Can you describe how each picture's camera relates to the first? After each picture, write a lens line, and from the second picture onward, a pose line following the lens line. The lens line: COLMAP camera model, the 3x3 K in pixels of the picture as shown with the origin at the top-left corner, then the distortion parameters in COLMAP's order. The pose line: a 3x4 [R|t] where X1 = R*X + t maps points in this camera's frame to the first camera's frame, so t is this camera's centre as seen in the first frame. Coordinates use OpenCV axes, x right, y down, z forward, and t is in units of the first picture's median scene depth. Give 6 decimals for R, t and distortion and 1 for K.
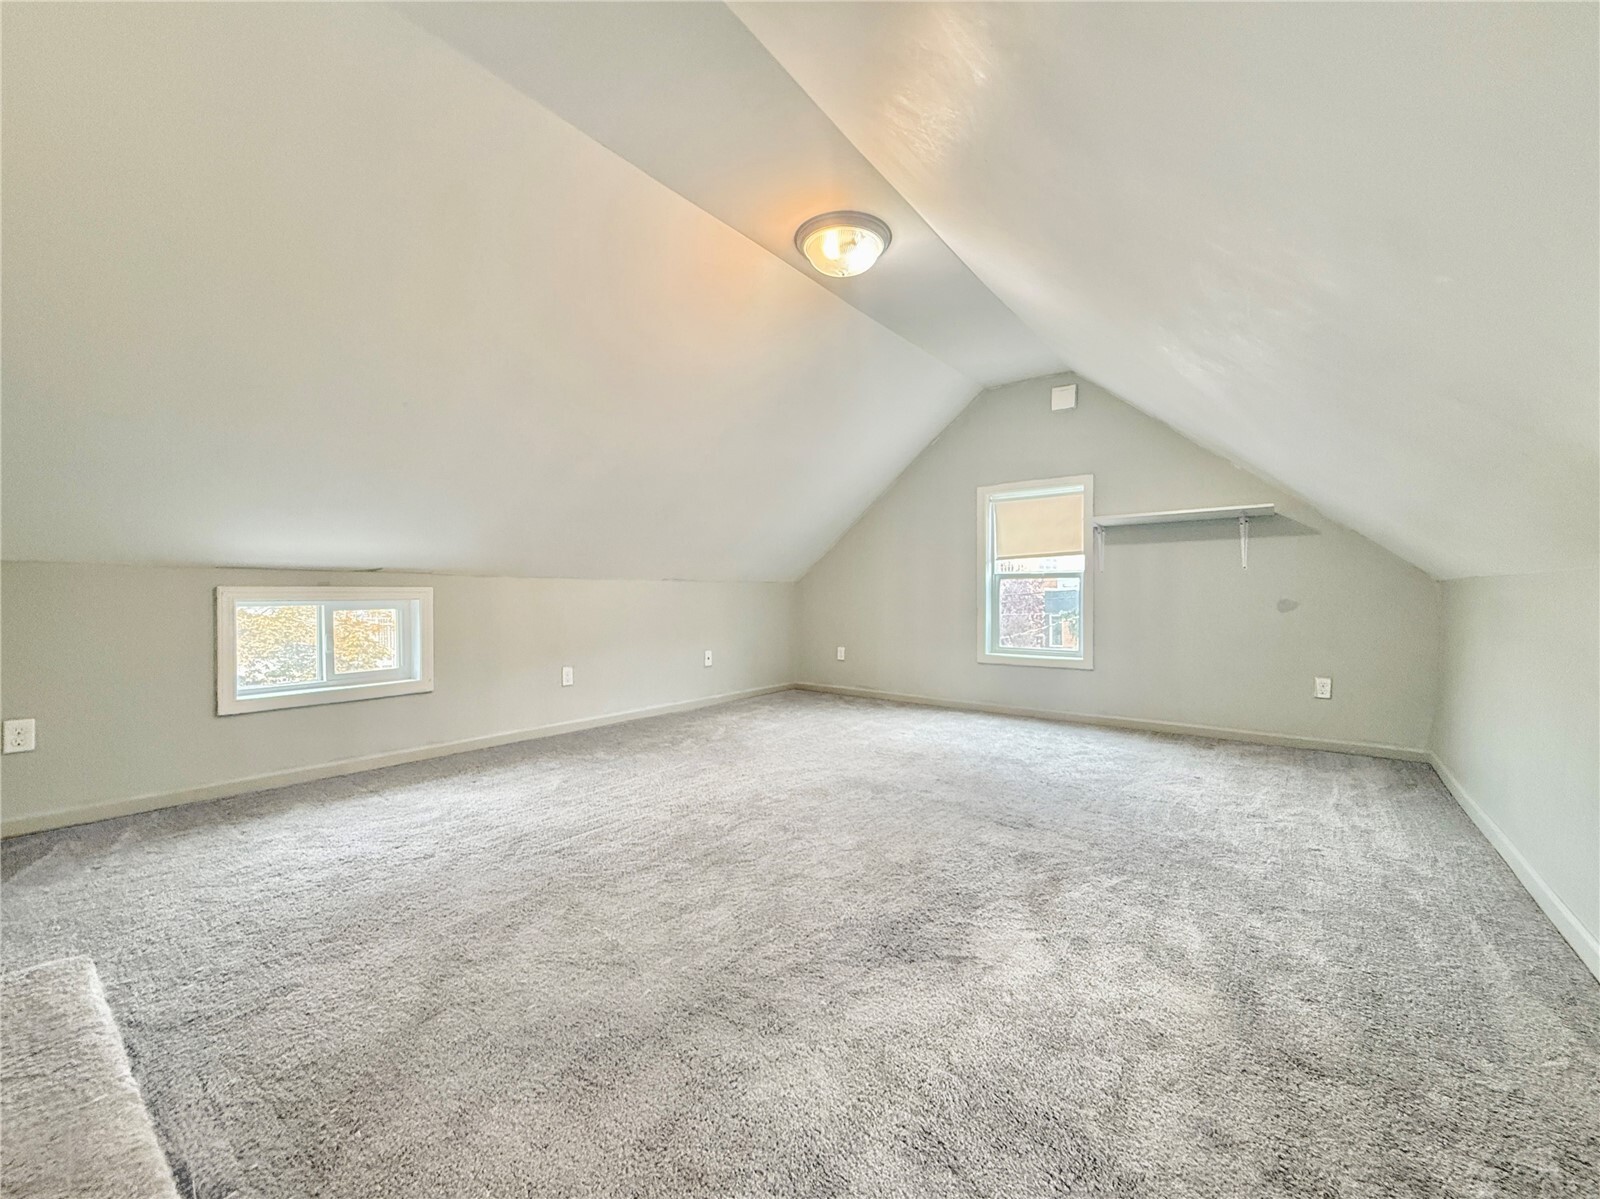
lens RADIAL K [[652.7, 0, 790.6], [0, 652.7, 598.9], [0, 0, 1]] dist [-0.002169, -0.000333]
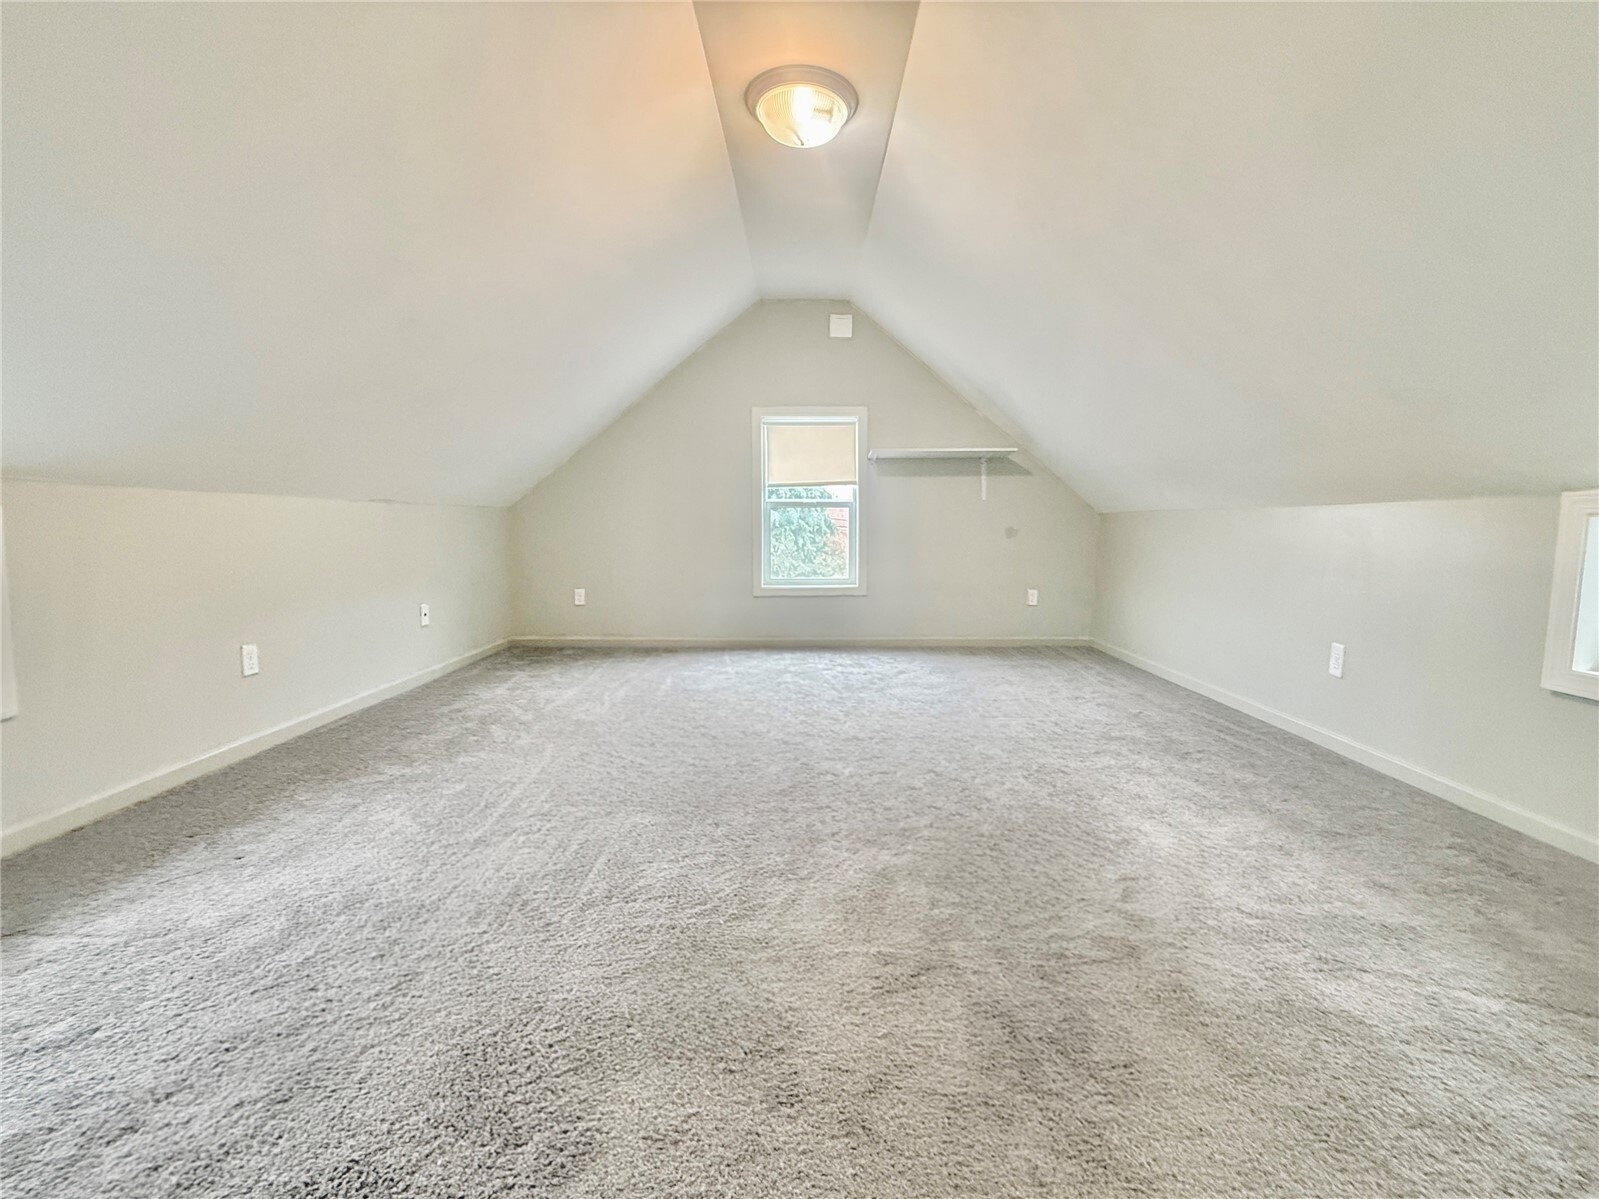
lens RADIAL K [[725.2, 0, 841.8], [0, 725.2, 573.7], [0, 0, 1]] dist [-0.002779, -0.000366]
pose [[0.765629, -0.043268, 0.641825, -0.366930], [0.004897, 0.998099, 0.061444, 0.002330], [-0.643263, -0.043901, 0.764385, 0.158731]]
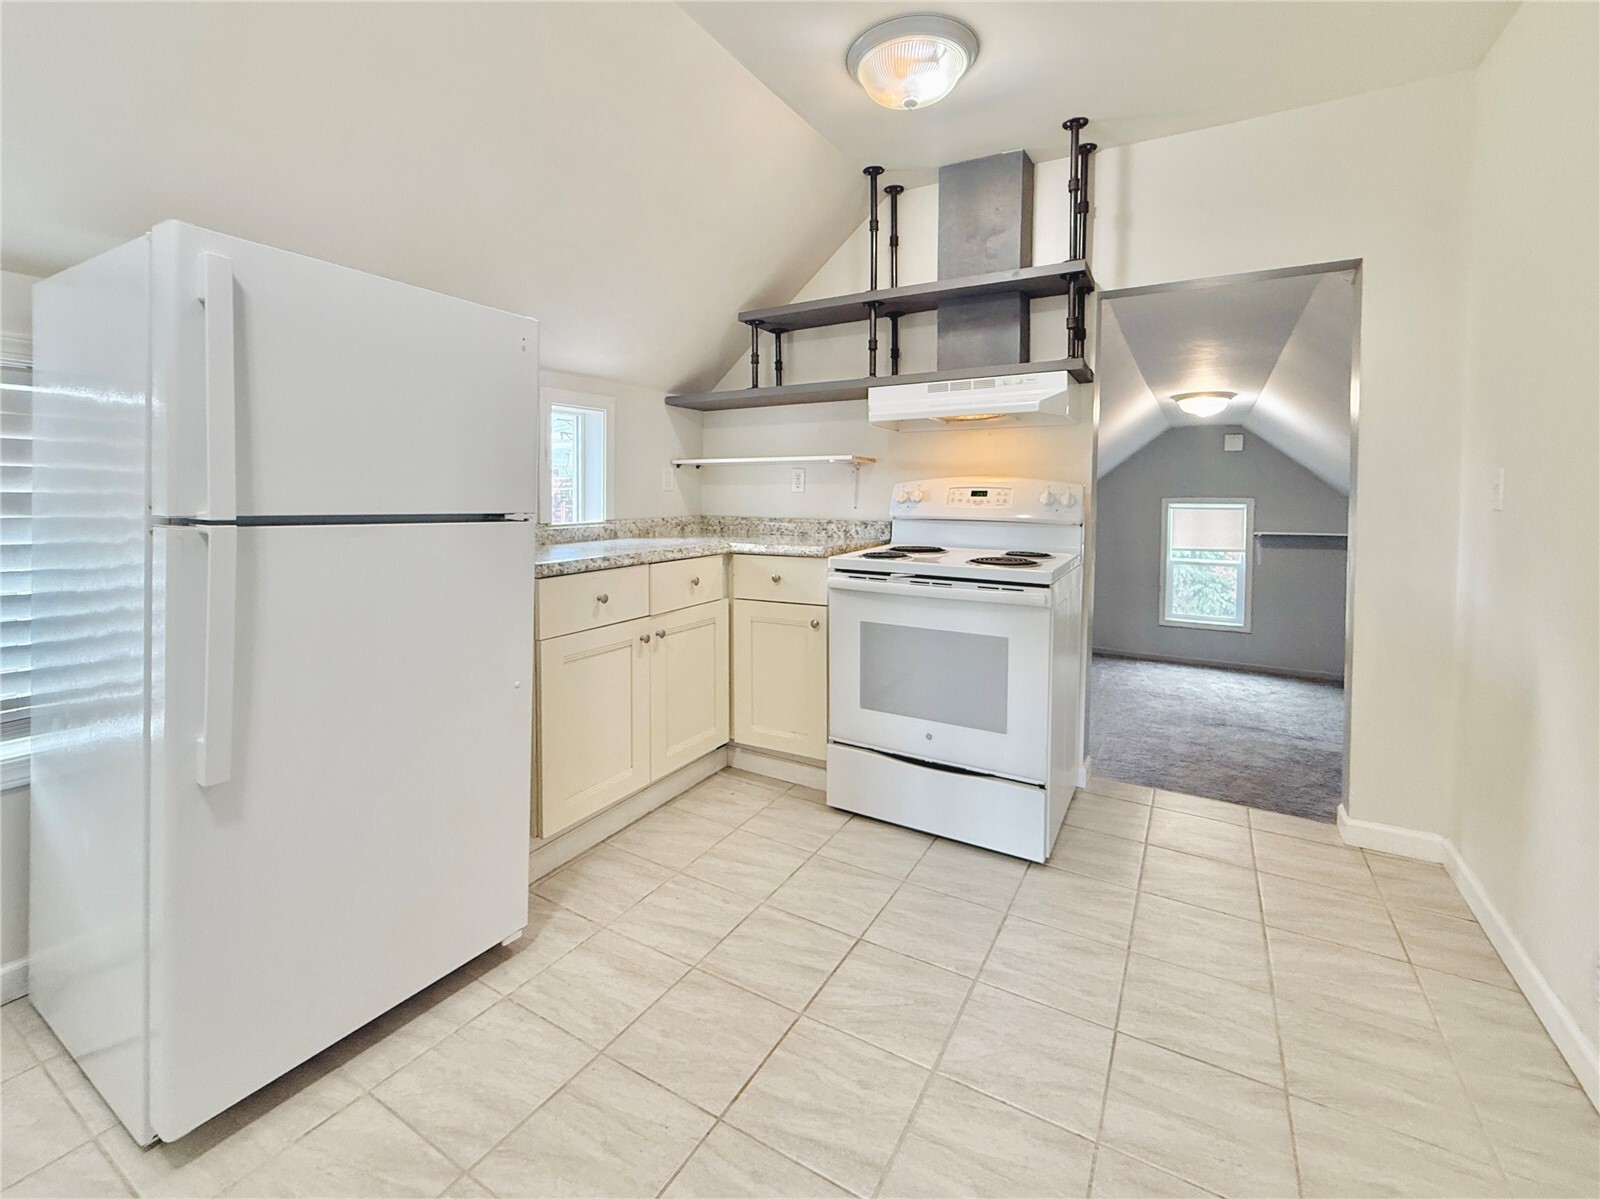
lens RADIAL K [[702.1, 0, 799.6], [0, 702.1, 512.9], [0, 0, 1]] dist [-0.002531, -0.000117]
pose [[0.992315, 0.014419, 0.122897, -0.841432], [-0.014482, 0.999895, -0.000382, -0.165312], [-0.122889, -0.001401, 0.992419, -0.484071]]
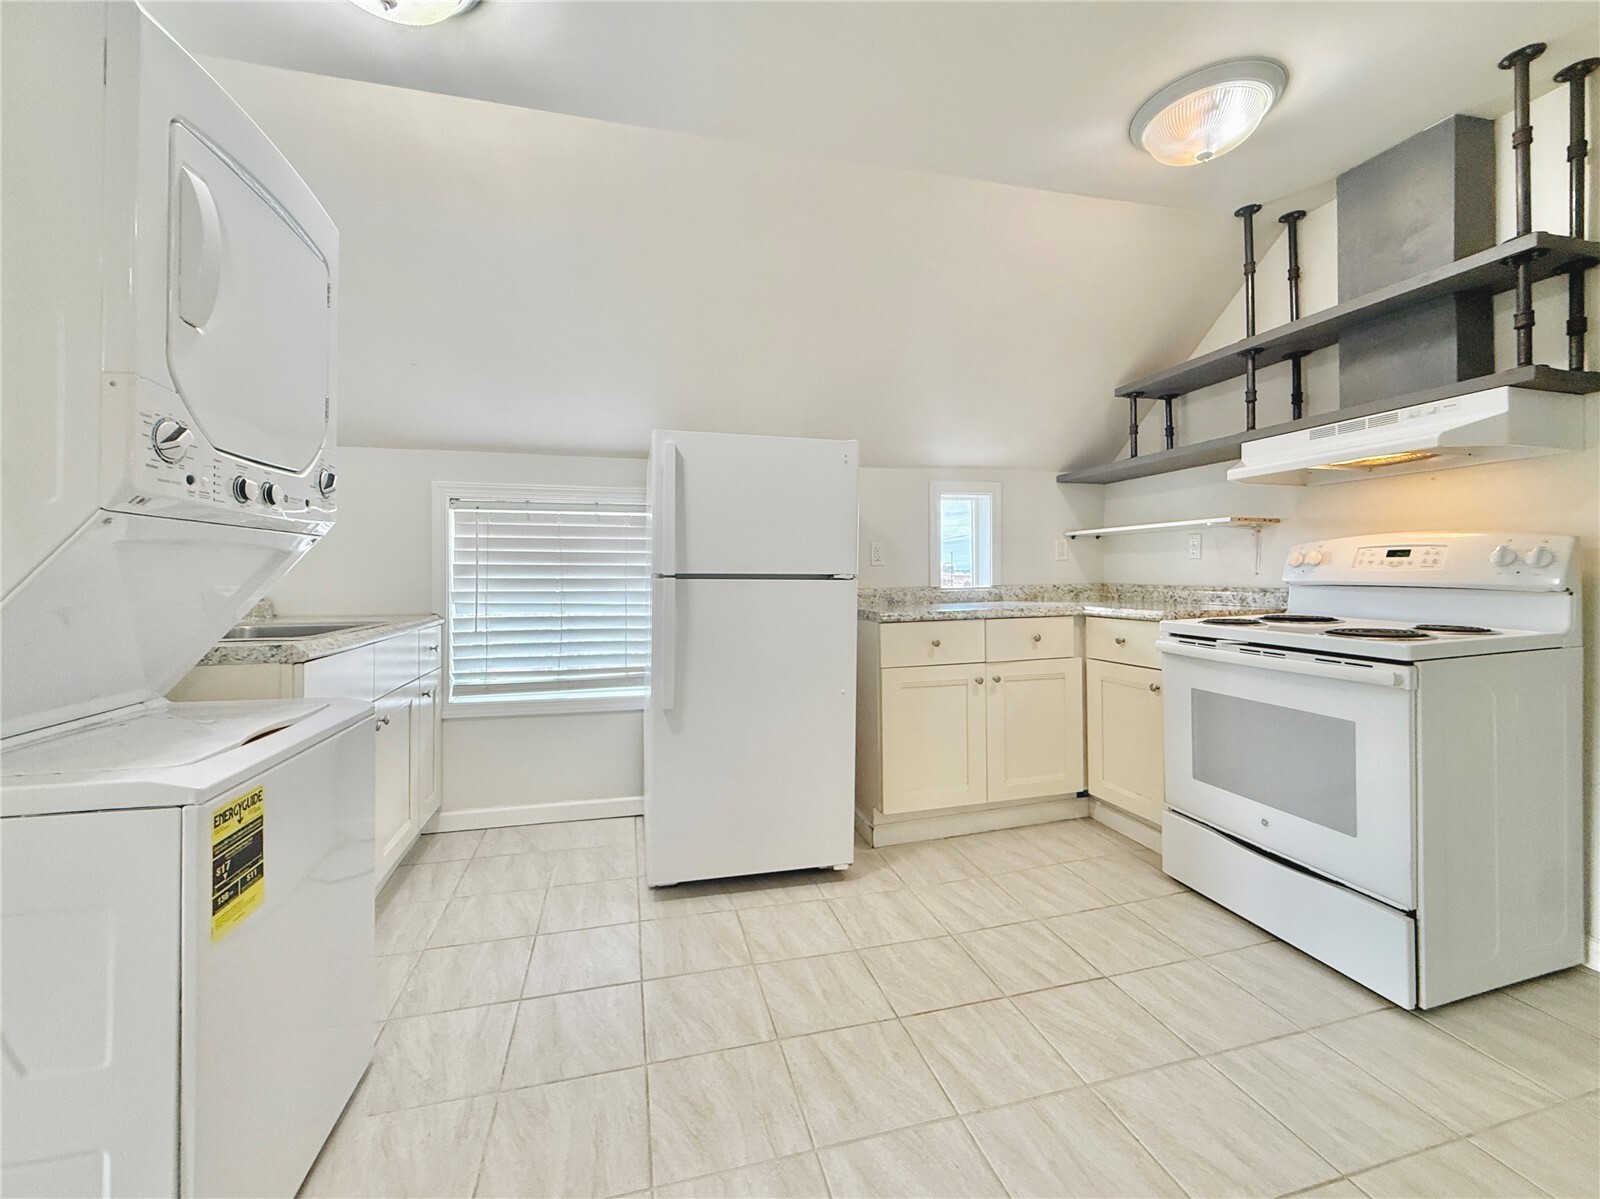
lens RADIAL K [[652.7, 0, 793.9], [0, 652.7, 566.9], [0, 0, 1]] dist [-0.002169, -0.000333]
pose [[0.788824, 0.001186, -0.614617, -0.631270], [-0.017842, 0.999621, -0.020970, -0.156204], [0.614360, 0.027508, 0.788547, -0.528198]]
